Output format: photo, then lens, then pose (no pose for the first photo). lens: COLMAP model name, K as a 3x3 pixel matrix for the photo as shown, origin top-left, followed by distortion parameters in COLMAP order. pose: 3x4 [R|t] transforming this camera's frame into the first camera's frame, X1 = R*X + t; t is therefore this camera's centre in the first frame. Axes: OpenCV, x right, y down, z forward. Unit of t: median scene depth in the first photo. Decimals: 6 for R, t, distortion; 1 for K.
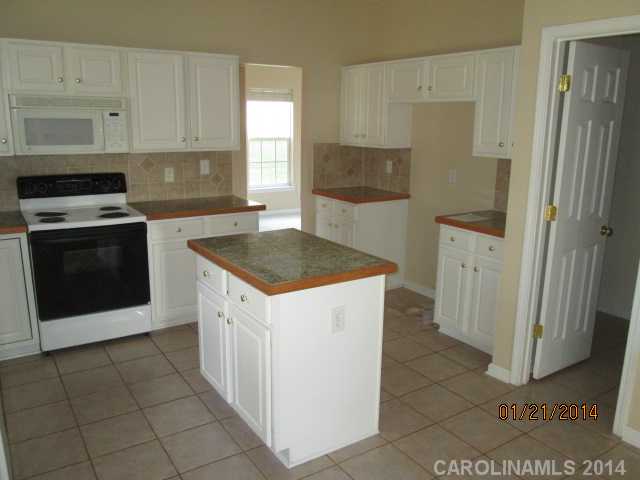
lens RADIAL K [[545.4, 0, 320.0], [0, 545.4, 240.0], [0, 0, 1]] dist [-0.010309, -0.003919]
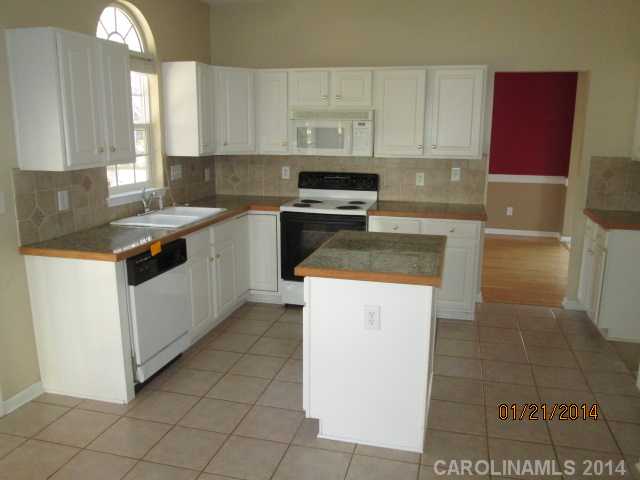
lens RADIAL K [[535.1, 0, 320.0], [0, 535.1, 240.0], [0, 0, 1]] dist [-0.006038, -0.005794]
pose [[0.680525, 0.145510, -0.718131, 0.433444], [-0.161132, 0.985810, 0.047054, -0.020053], [0.714788, 0.083693, 0.694315, 0.138642]]
